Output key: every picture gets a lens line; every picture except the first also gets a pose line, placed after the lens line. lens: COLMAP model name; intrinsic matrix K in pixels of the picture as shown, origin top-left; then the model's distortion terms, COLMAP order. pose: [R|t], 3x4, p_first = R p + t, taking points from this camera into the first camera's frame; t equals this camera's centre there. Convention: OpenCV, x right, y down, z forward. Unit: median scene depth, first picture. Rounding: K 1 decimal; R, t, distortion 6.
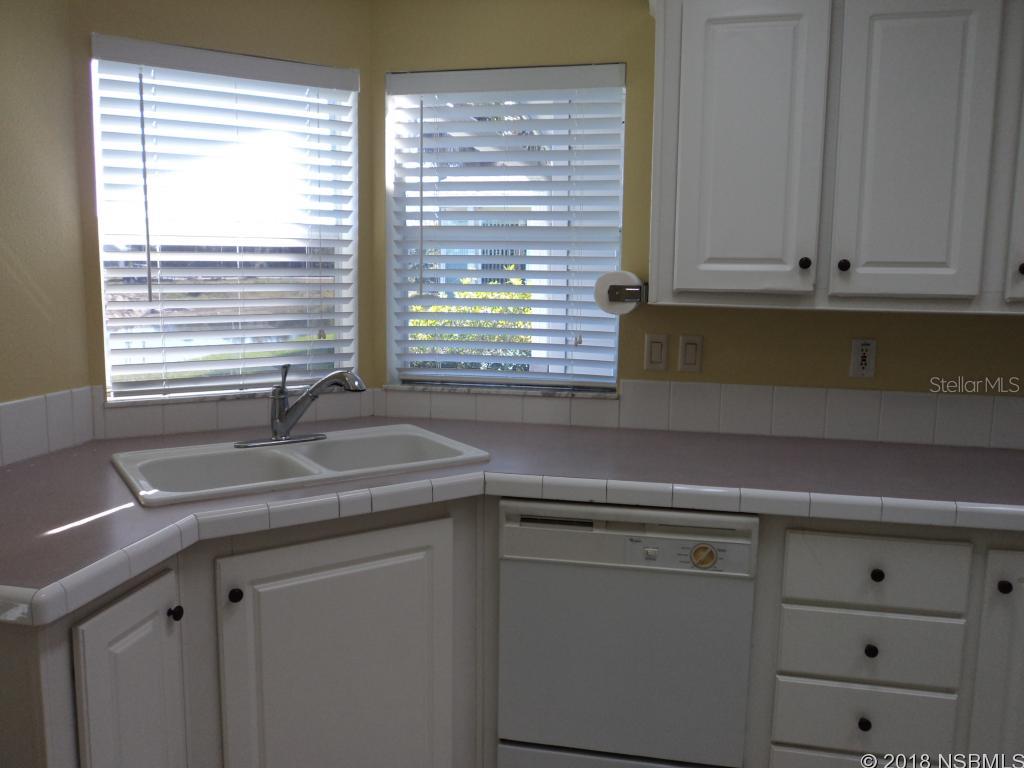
lens RADIAL K [[844.9, 0, 480.1], [0, 844.9, 379.6], [0, 0, 1]] dist [-0.054057, 0.056839]
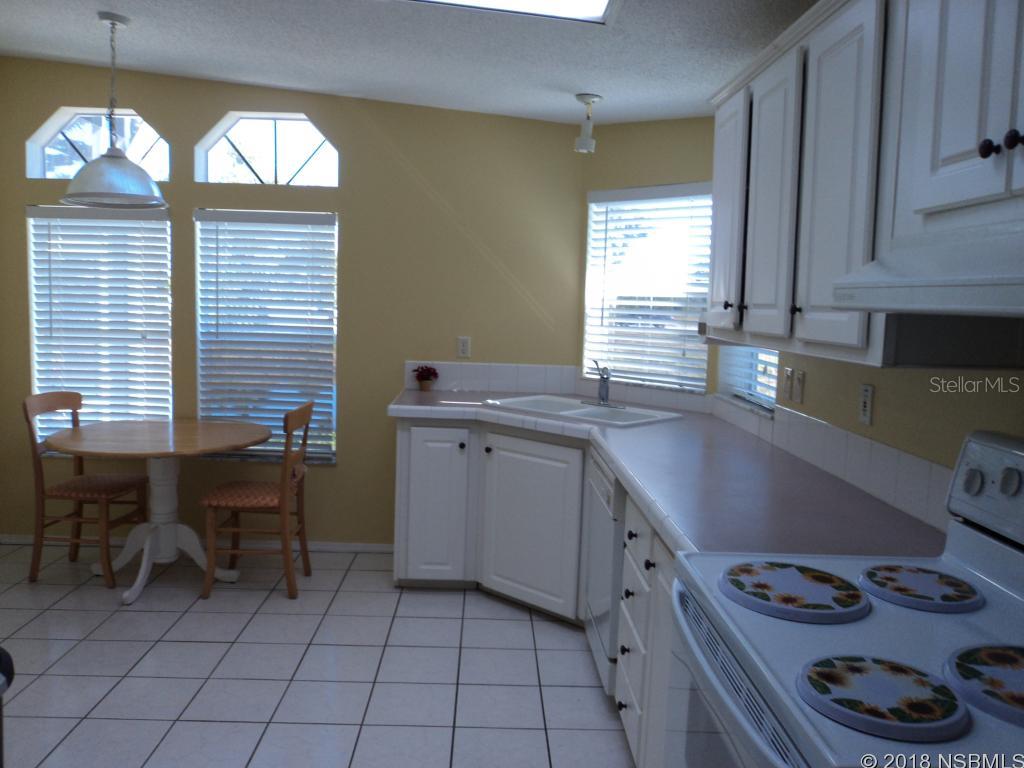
lens RADIAL K [[820.1, 0, 506.5], [0, 820.1, 387.5], [0, 0, 1]] dist [-0.002210, 0.005694]
pose [[0.218993, 0.098917, -0.970700, 1.546467], [-0.167014, 0.983966, 0.062590, -0.041325], [0.961326, 0.148414, 0.232002, 0.447799]]
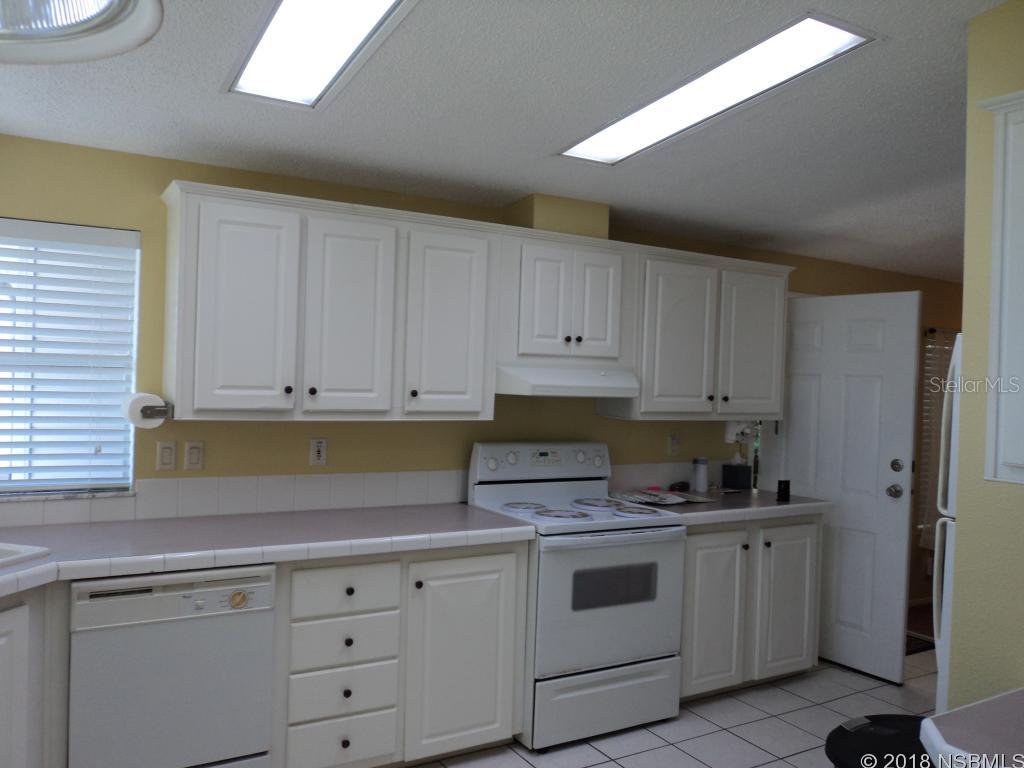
lens RADIAL K [[820.1, 0, 506.5], [0, 820.1, 387.5], [0, 0, 1]] dist [-0.002210, 0.005694]
pose [[0.746202, 0.001131, 0.665719, -0.286637], [0.067740, 0.994679, -0.077620, -0.005475], [-0.662264, 0.103016, 0.742155, -0.324134]]
